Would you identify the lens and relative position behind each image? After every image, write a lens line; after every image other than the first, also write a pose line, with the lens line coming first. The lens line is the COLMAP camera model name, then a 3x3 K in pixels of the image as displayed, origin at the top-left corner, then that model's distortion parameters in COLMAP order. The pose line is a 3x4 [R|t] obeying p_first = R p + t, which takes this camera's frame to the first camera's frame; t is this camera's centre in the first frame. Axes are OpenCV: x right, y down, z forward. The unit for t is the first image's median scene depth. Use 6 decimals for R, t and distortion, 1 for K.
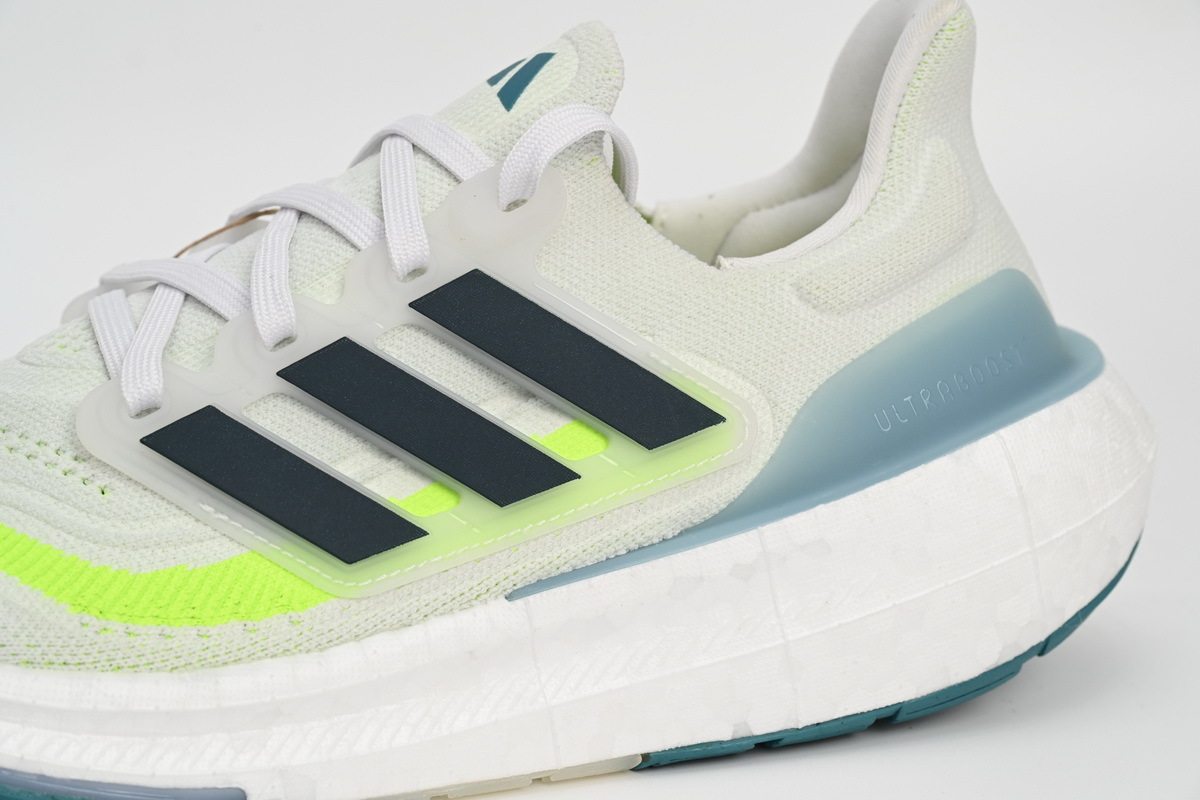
lens RADIAL K [[2245.5, 0, 598.6], [0, 2245.5, 398.6], [0, 0, 1]] dist [-0.025253, 0.000000]
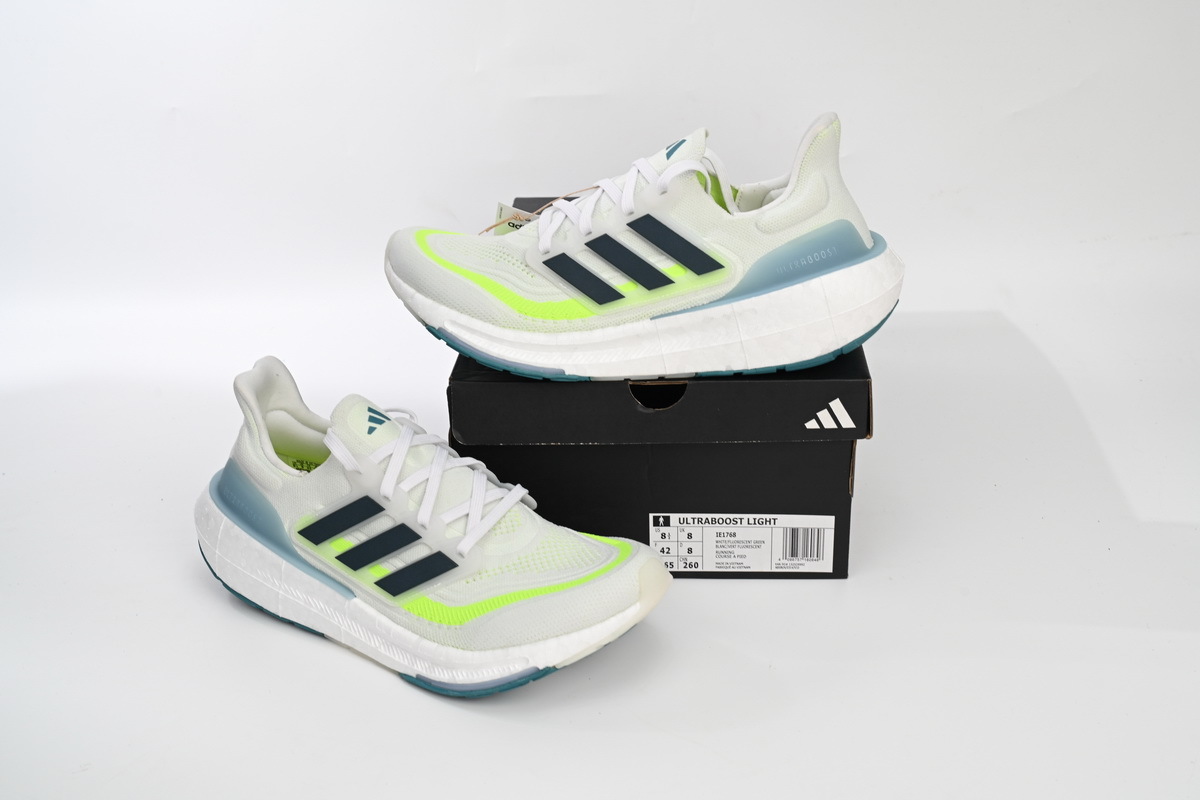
lens RADIAL K [[1479.5, 0, 599.5], [0, 1479.5, 400.9], [0, 0, 1]] dist [-0.012456, 0.000000]
pose [[0.932057, 0.101610, -0.347772, 0.630632], [-0.045883, 0.985244, 0.164892, -0.138408], [0.359395, -0.137732, 0.922965, -0.970221]]
